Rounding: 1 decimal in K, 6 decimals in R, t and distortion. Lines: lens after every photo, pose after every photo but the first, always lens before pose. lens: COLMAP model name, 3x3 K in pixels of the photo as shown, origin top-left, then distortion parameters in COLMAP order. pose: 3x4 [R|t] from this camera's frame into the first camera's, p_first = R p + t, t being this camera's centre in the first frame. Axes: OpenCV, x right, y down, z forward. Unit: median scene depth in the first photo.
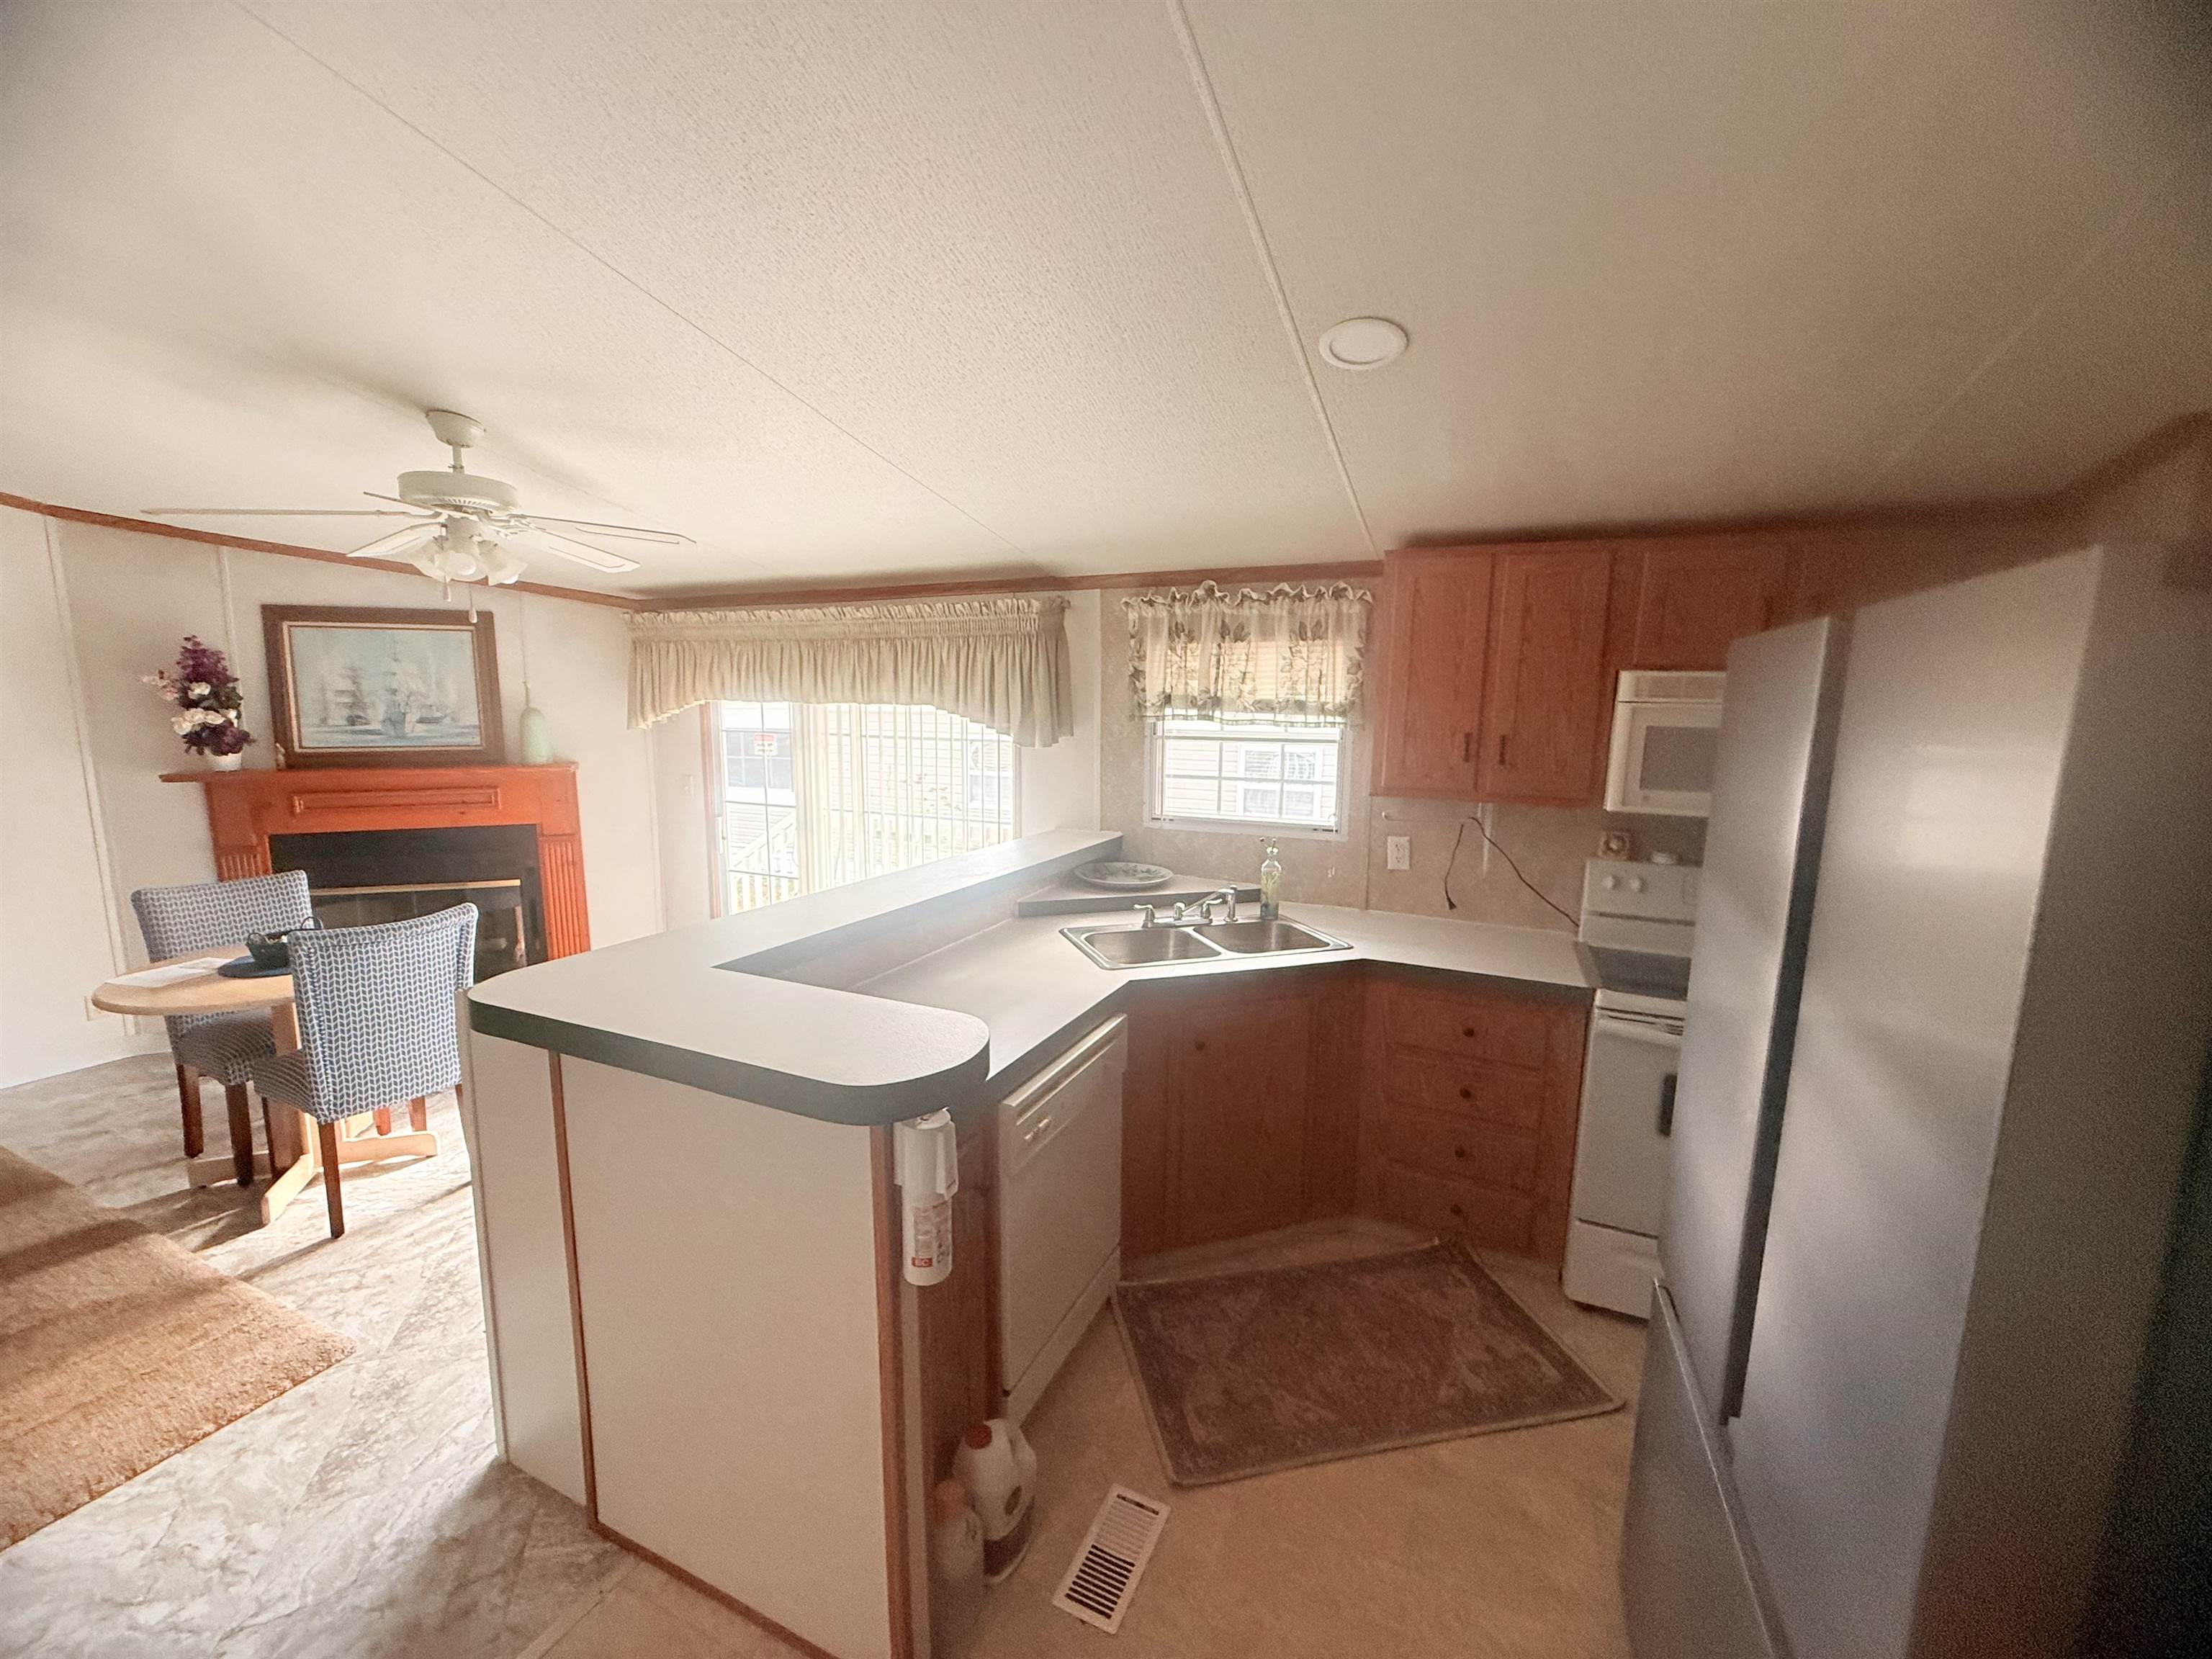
lens RADIAL K [[881.4, 0, 1106.0], [0, 881.4, 829.5], [0, 0, 1]] dist [-0.001422, 0.000334]
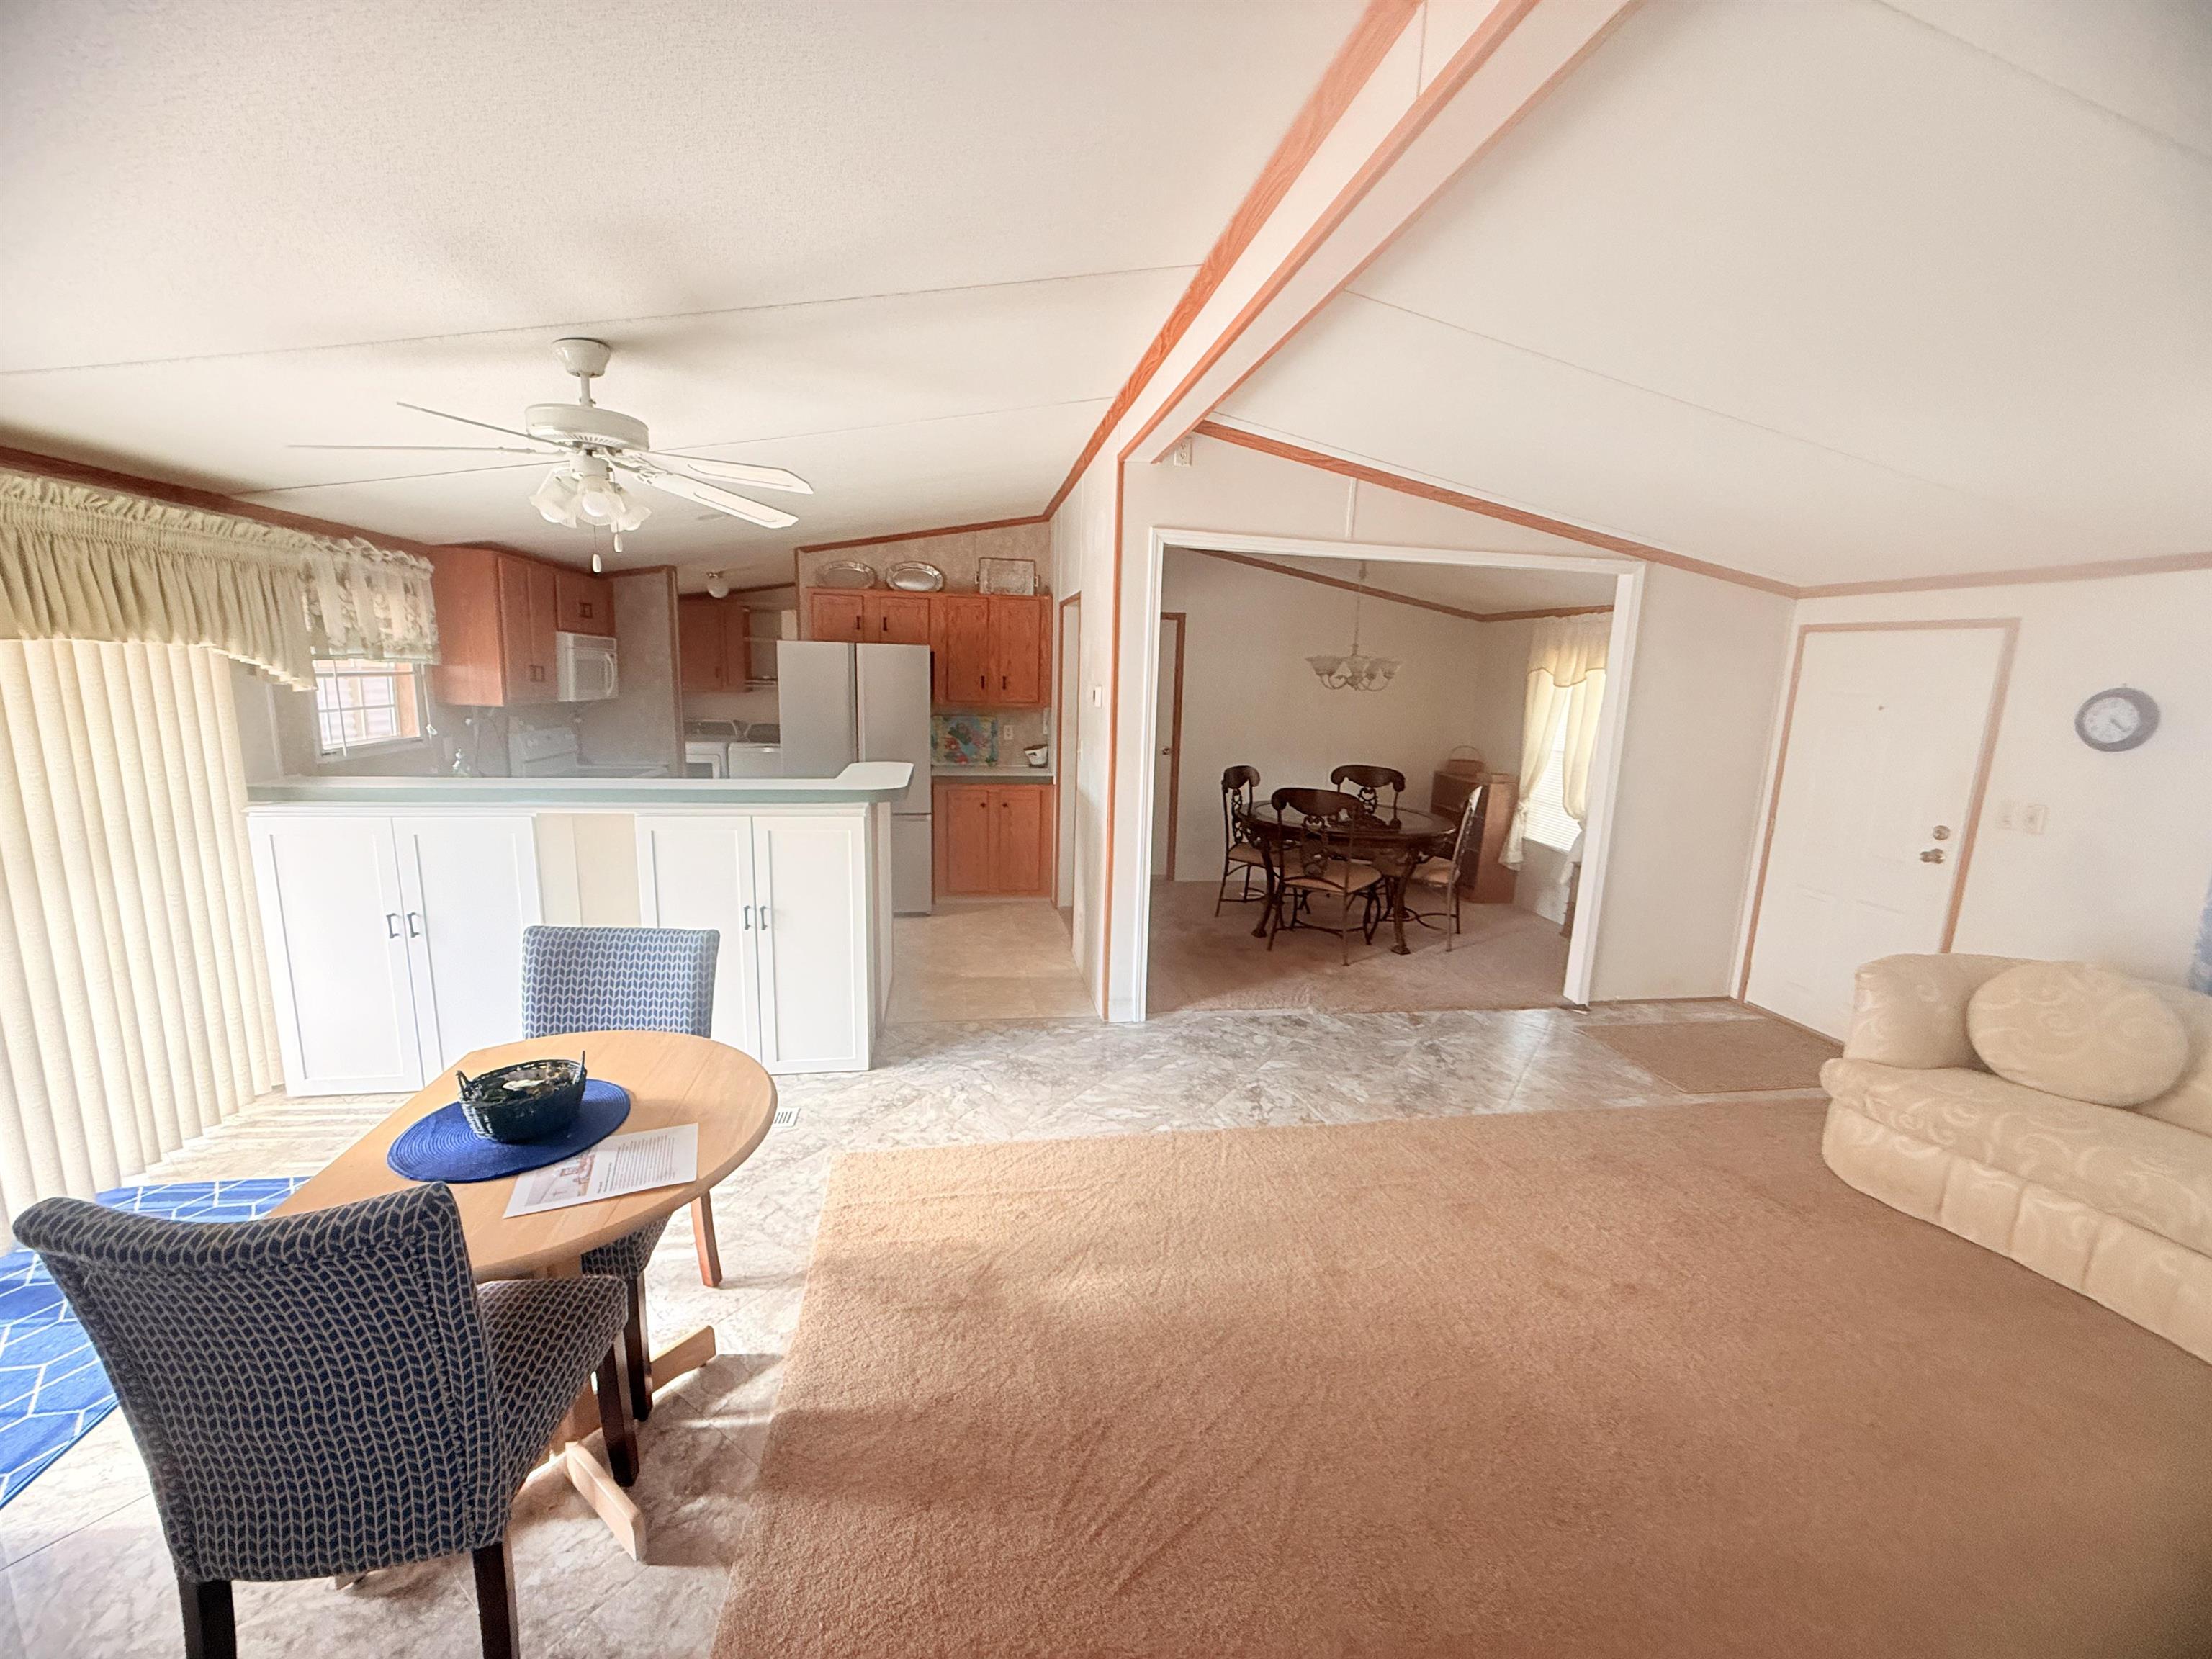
lens RADIAL K [[881.4, 0, 1106.0], [0, 881.4, 829.5], [0, 0, 1]] dist [-0.001422, 0.000334]
pose [[-0.556865, -0.176517, 0.811630, -1.813202], [0.077388, 0.961881, 0.262291, -0.176725], [-0.826990, 0.208871, -0.521978, 1.098959]]
